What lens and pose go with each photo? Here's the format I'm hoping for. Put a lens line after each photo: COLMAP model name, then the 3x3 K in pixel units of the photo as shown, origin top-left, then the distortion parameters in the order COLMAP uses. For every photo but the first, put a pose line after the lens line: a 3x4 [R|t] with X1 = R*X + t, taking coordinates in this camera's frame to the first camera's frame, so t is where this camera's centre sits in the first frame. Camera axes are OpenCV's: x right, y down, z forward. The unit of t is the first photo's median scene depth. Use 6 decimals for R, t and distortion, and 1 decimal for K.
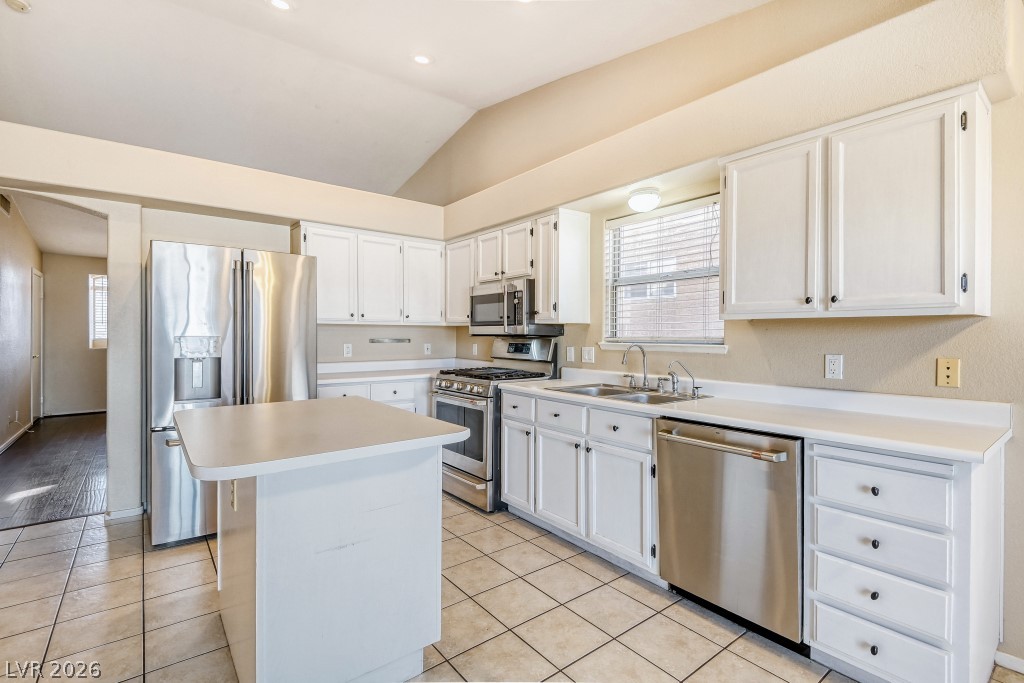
lens RADIAL K [[467.6, 0, 509.8], [0, 467.6, 329.6], [0, 0, 1]] dist [0.001372, -0.015688]
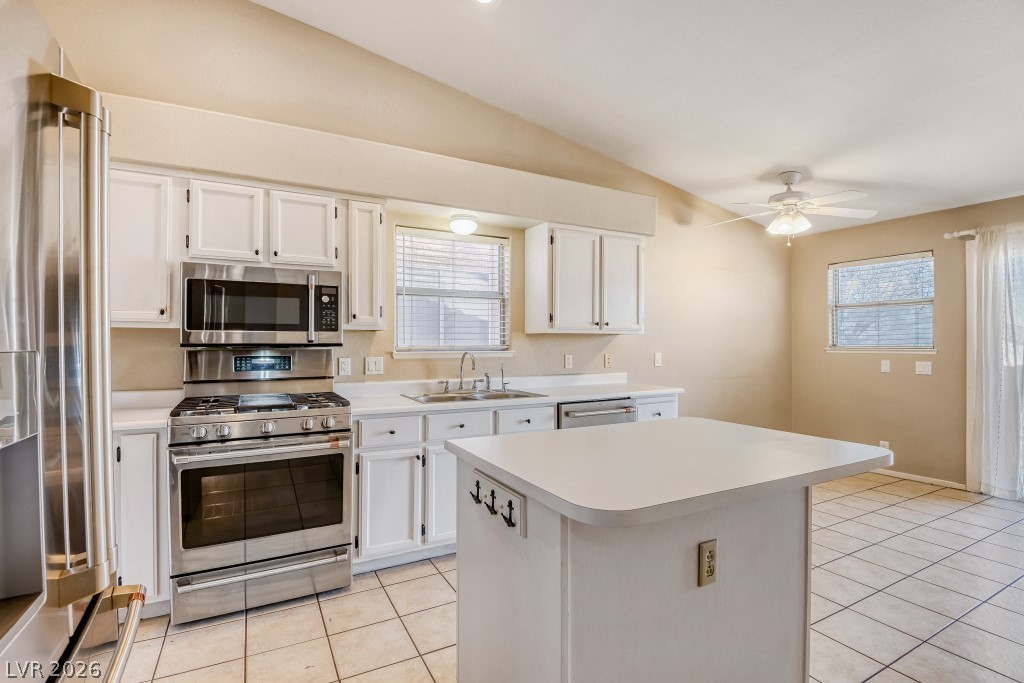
lens RADIAL K [[470.5, 0, 508.3], [0, 470.5, 333.0], [0, 0, 1]] dist [-0.000144, -0.015516]
pose [[0.179103, 0.021344, 0.983599, -1.150342], [-0.007904, 0.999764, -0.020255, 0.011273], [-0.983799, -0.004147, 0.179229, 0.978271]]
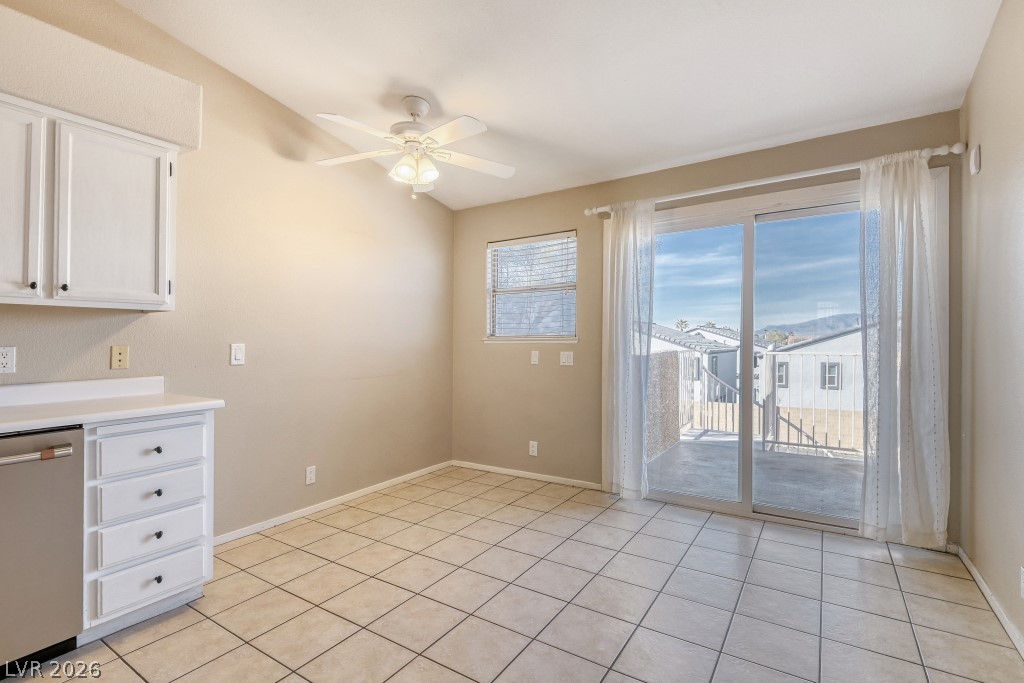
lens RADIAL K [[479.4, 0, 497.2], [0, 479.4, 338.2], [0, 0, 1]] dist [0.000285, -0.000384]
pose [[-0.315732, 0.005762, 0.948831, -0.531830], [-0.004565, 0.999961, -0.007592, 0.043322], [-0.948837, -0.006728, -0.315694, 0.413768]]
